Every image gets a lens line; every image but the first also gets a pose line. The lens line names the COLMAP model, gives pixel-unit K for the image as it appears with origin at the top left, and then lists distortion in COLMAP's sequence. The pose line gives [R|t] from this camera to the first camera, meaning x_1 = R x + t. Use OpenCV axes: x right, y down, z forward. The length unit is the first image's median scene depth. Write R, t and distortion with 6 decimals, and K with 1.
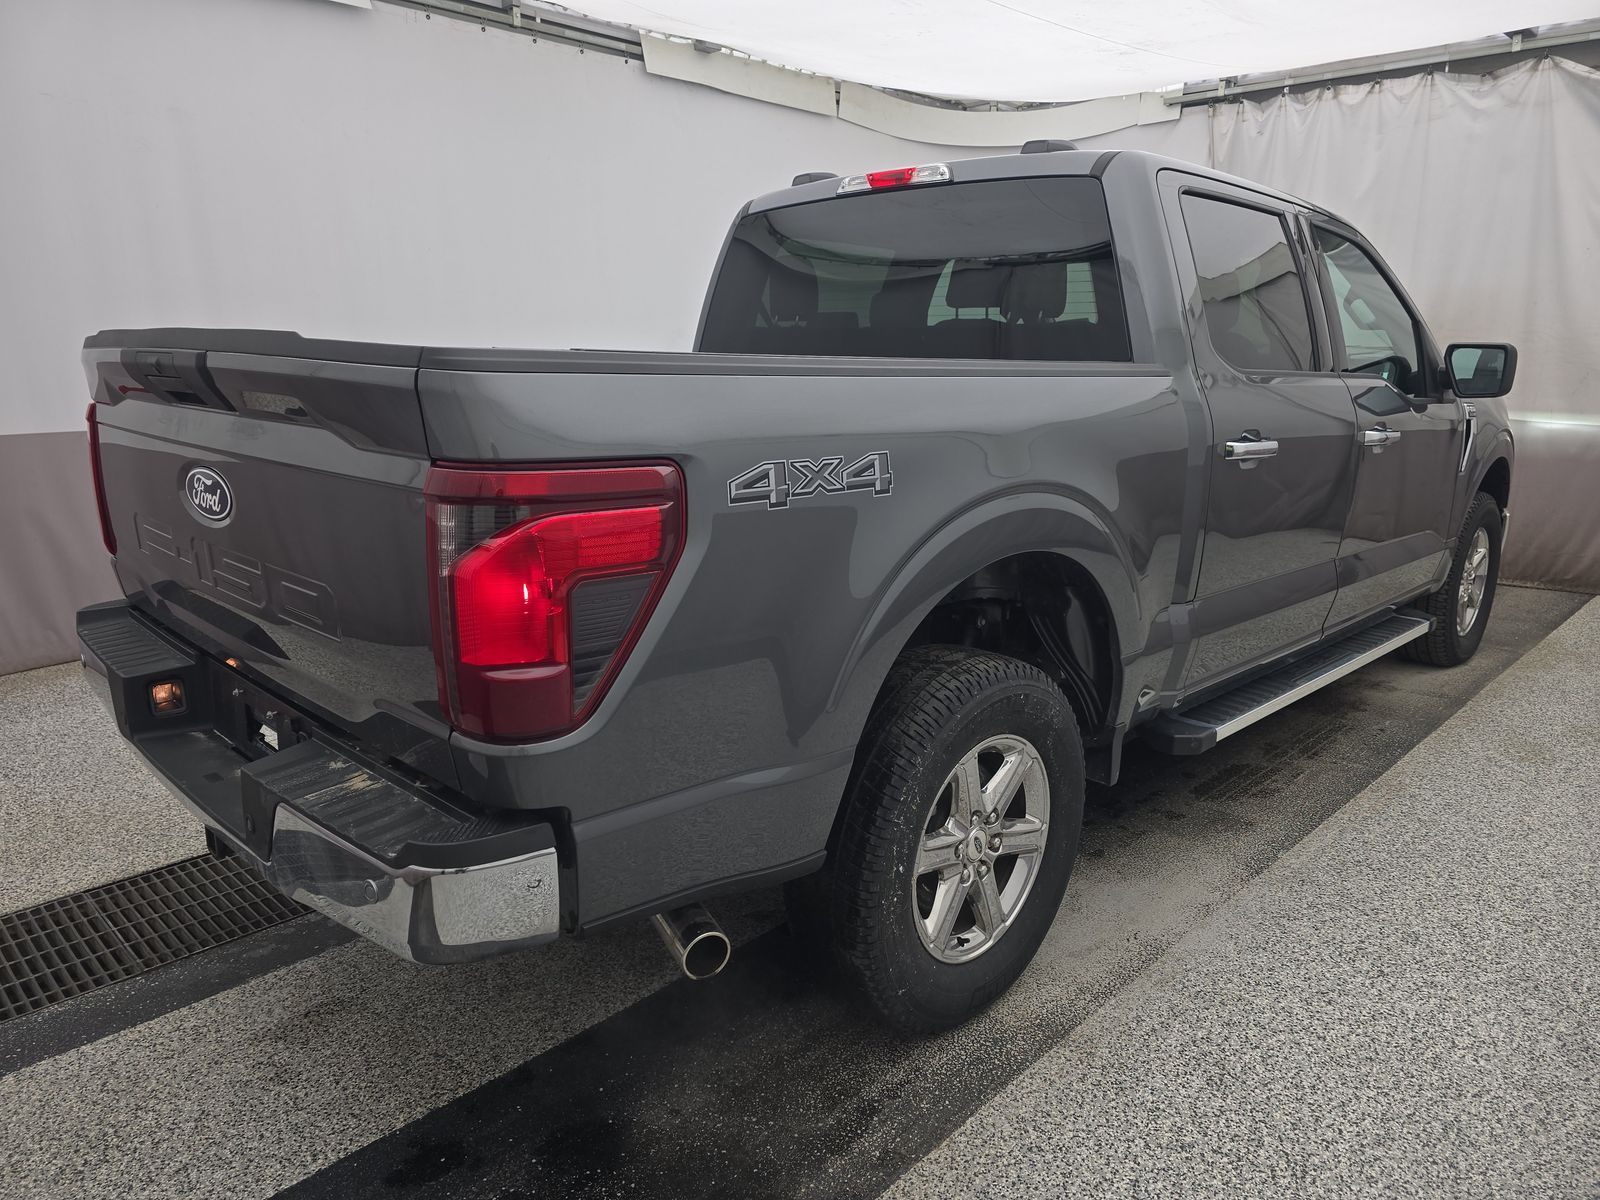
lens RADIAL K [[1094.8, 0, 791.3], [0, 1094.8, 594.8], [0, 0, 1]] dist [0.016720, -0.017154]
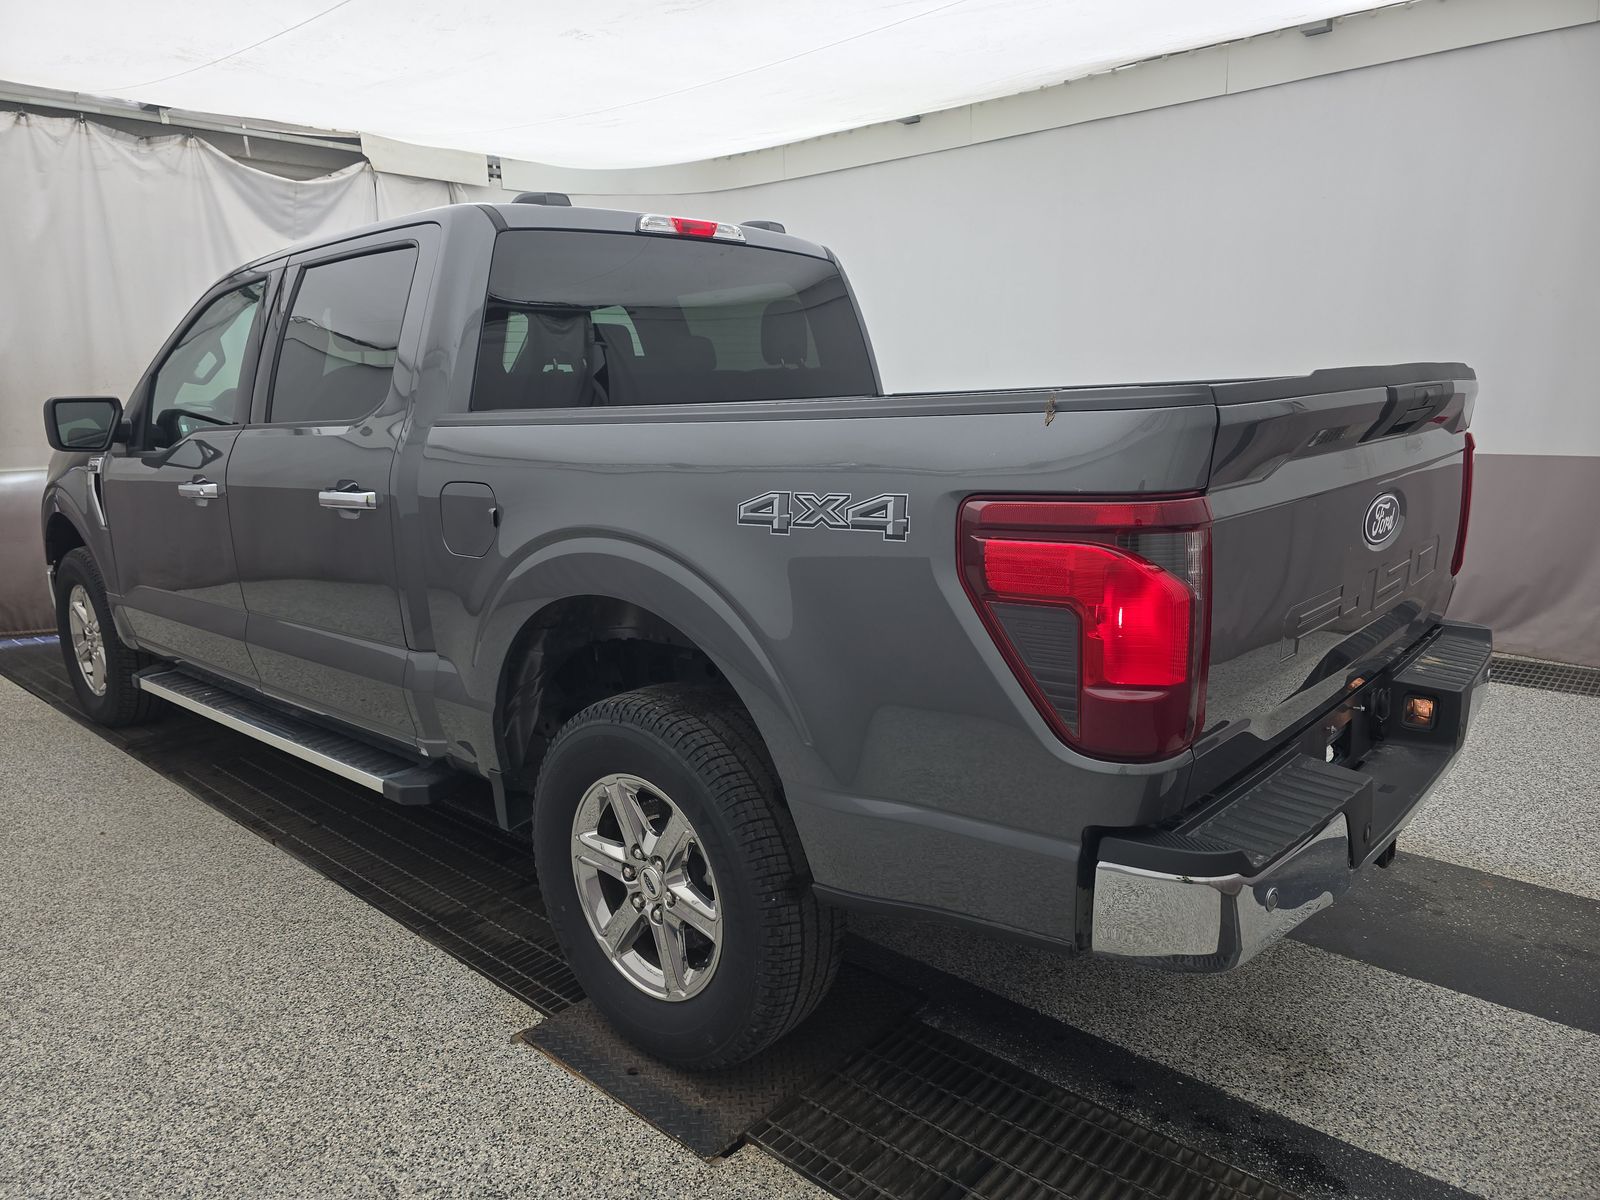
lens RADIAL K [[1094.8, 0, 791.9], [0, 1094.8, 601.2], [0, 0, 1]] dist [0.016720, -0.017154]
pose [[-0.062340, -0.203251, 0.977140, -0.811696], [0.246628, 0.945545, 0.212414, -0.201764], [-0.967103, 0.254232, -0.008818, 0.831305]]
